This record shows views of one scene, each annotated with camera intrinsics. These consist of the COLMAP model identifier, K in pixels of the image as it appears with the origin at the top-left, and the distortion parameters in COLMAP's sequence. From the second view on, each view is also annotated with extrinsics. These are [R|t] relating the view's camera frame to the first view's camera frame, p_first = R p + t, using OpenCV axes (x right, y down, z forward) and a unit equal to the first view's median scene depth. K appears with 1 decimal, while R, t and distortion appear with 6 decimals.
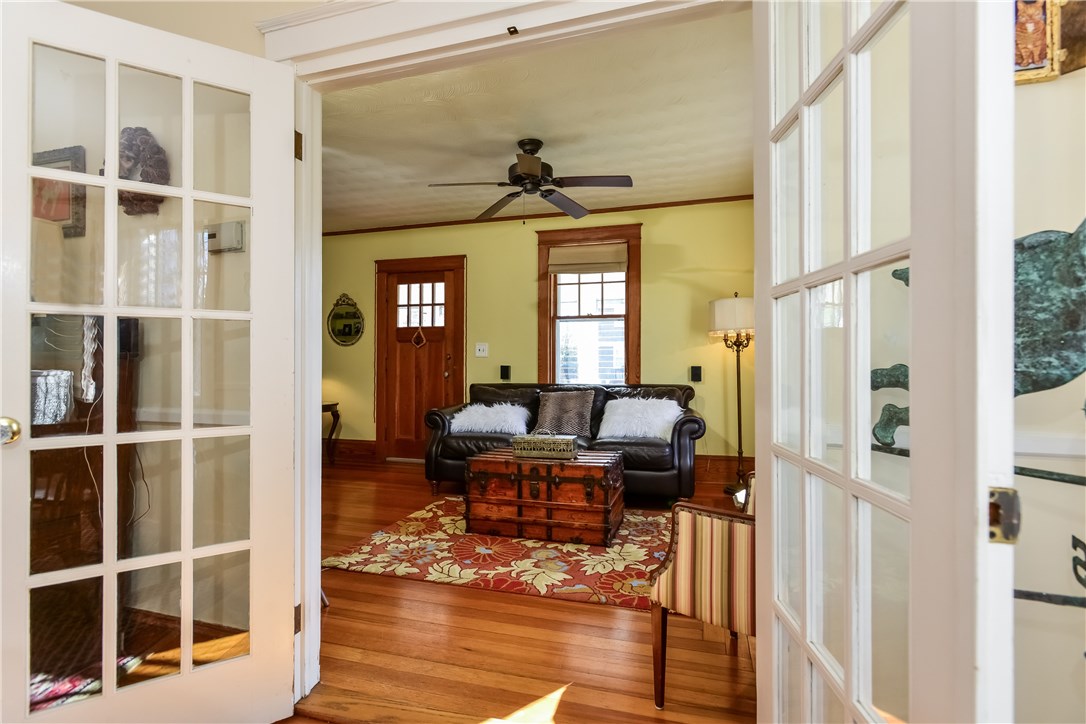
lens RADIAL K [[515.9, 0, 536.2], [0, 515.9, 361.4], [0, 0, 1]] dist [-0.000975, -0.000008]
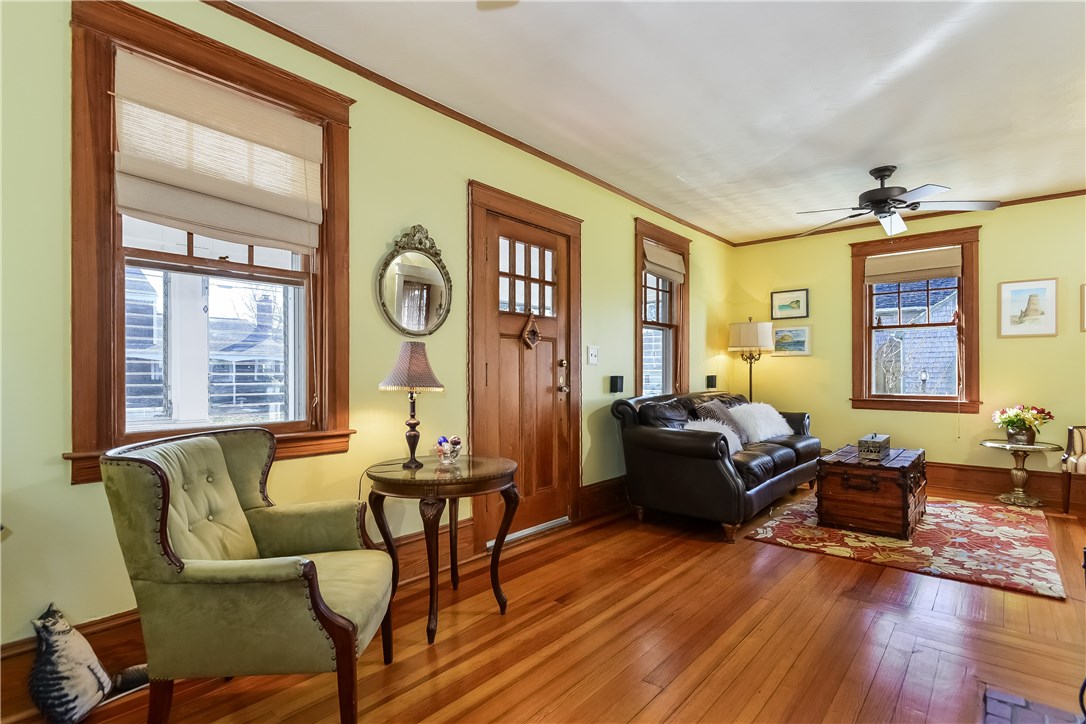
lens RADIAL K [[538.4, 0, 541.8], [0, 538.4, 373.2], [0, 0, 1]] dist [-0.001901, -0.000285]
pose [[0.397359, -0.000702, 0.917663, -1.482000], [-0.001789, 0.999997, 0.001539, 0.005940], [-0.917662, -0.002253, 0.397356, 1.327986]]
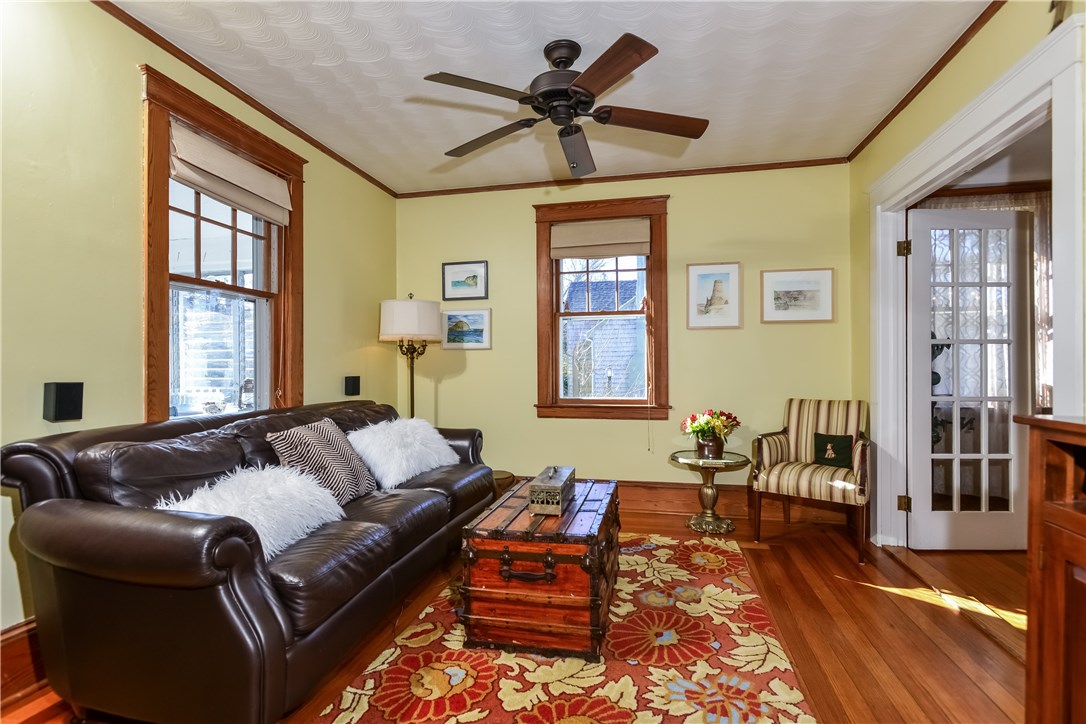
lens RADIAL K [[520.9, 0, 543.7], [0, 520.9, 369.6], [0, 0, 1]] dist [-0.001065, 0.000414]
pose [[-0.087305, 0.000200, 0.996182, -0.770088], [0.001956, 0.999998, -0.000030, 0.000678], [-0.996180, 0.001946, -0.087305, 1.192393]]
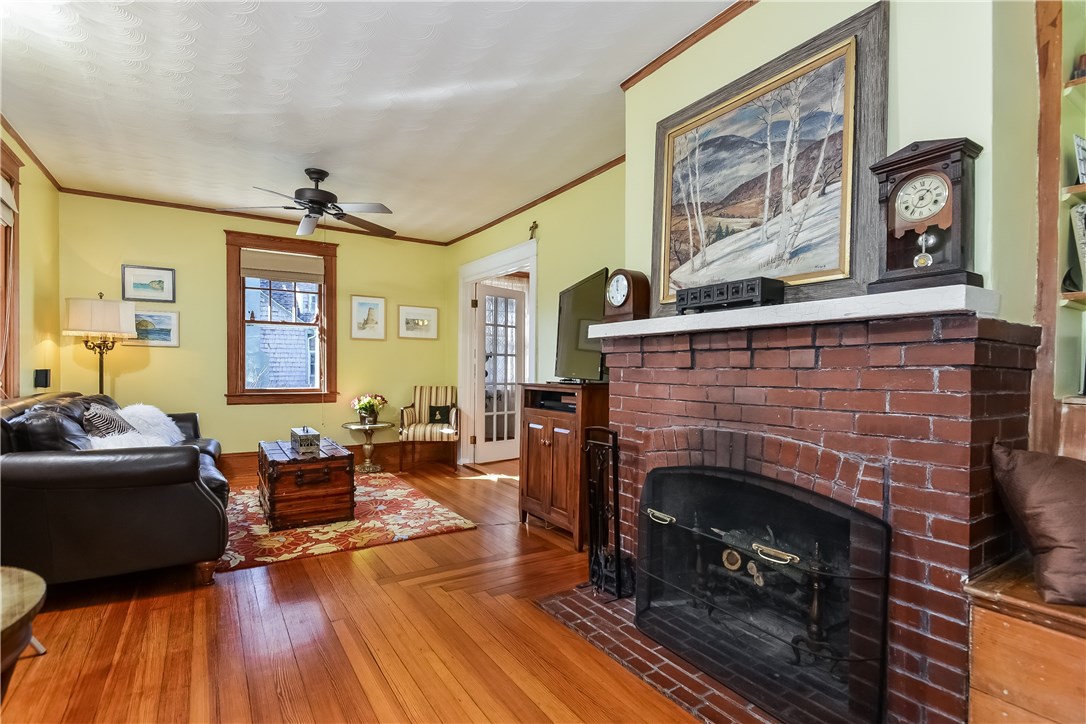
lens RADIAL K [[527.8, 0, 541.0], [0, 527.8, 379.0], [0, 0, 1]] dist [-0.001459, -0.000337]
pose [[-0.762634, -0.019126, 0.646548, -1.260310], [-0.010782, 0.999800, 0.016857, 0.004289], [-0.646741, 0.005885, -0.762687, 1.722089]]
